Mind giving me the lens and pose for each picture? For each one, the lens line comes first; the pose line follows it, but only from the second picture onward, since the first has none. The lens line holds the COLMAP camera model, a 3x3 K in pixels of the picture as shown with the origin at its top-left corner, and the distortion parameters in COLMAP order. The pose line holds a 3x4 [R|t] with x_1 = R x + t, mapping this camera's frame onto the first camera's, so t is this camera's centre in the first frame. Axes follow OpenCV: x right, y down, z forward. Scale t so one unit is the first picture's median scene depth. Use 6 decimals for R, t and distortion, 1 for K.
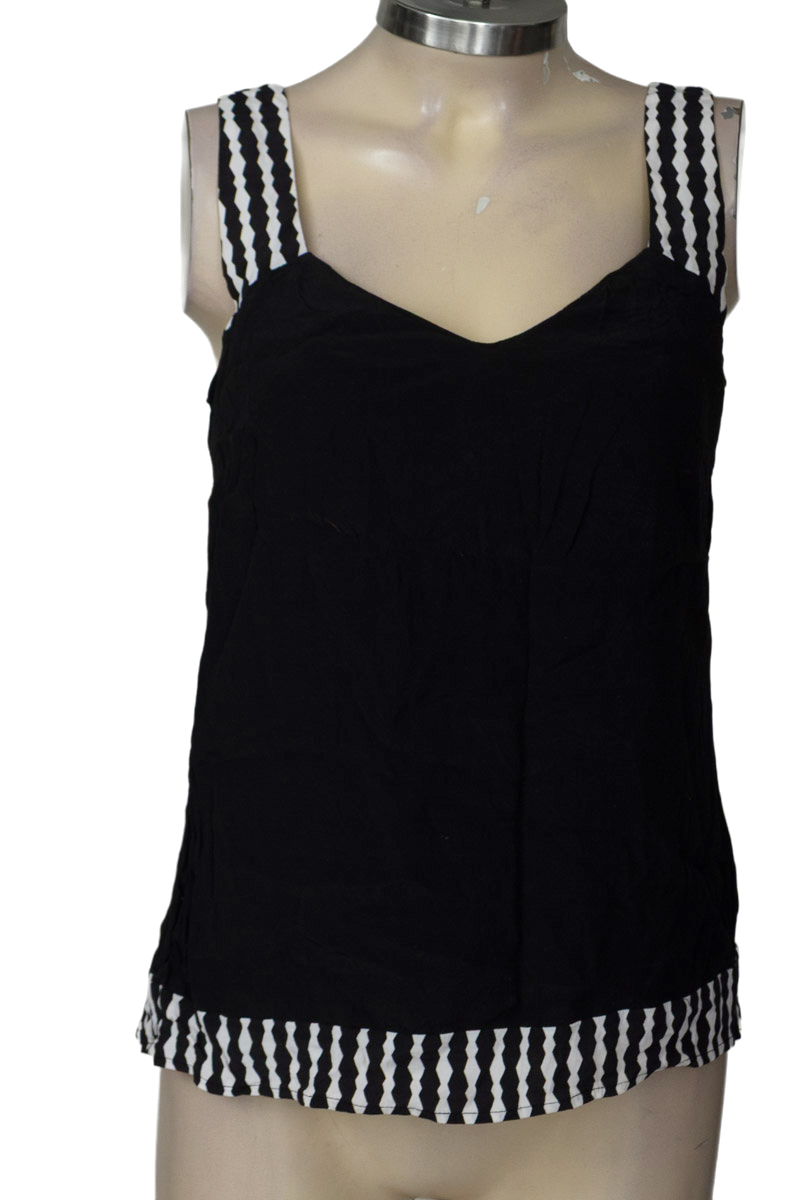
lens RADIAL K [[3123.5, 0, 399.6], [0, 3123.5, 600.5], [0, 0, 1]] dist [0.257461, 0.000000]
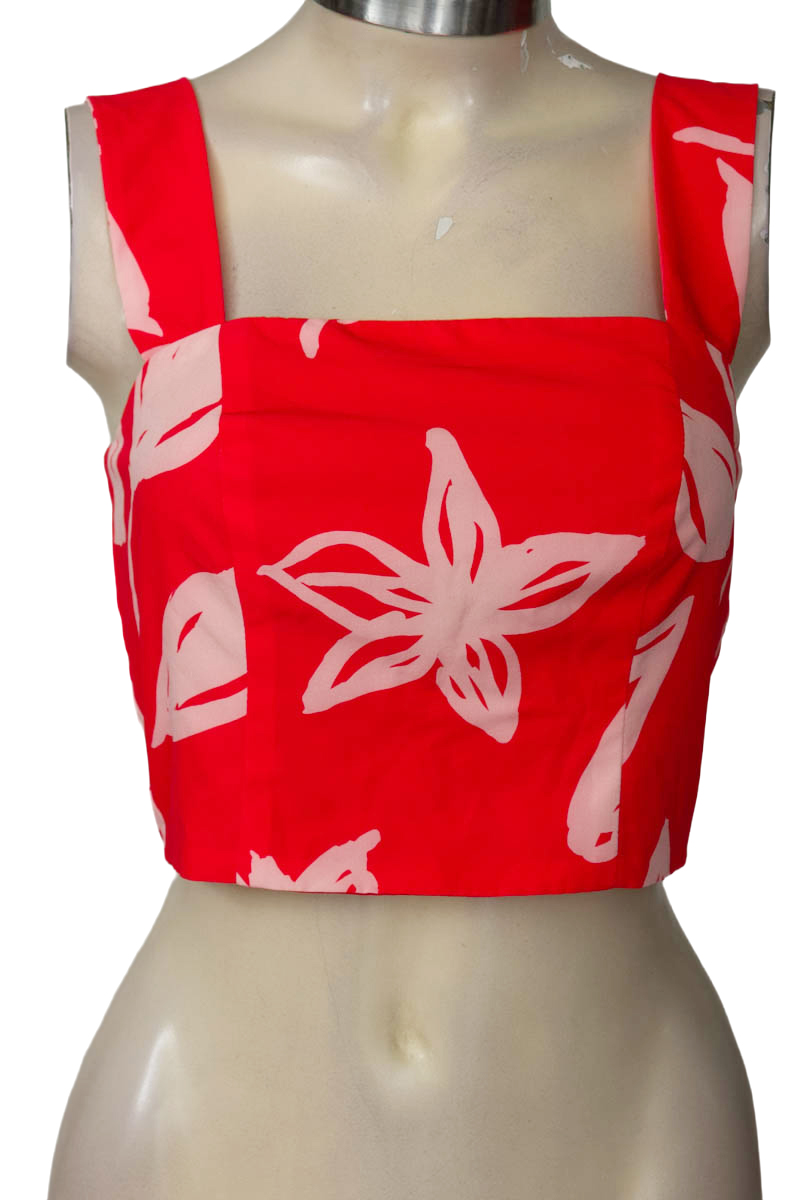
lens RADIAL K [[3123.5, 0, 403.9], [0, 3123.5, 603.2], [0, 0, 1]] dist [0.257461, 0.000000]
pose [[0.999936, -0.008150, 0.007834, 0.009587], [0.008139, 0.999966, 0.001436, -0.033963], [-0.007845, -0.001372, 0.999968, 0.220789]]
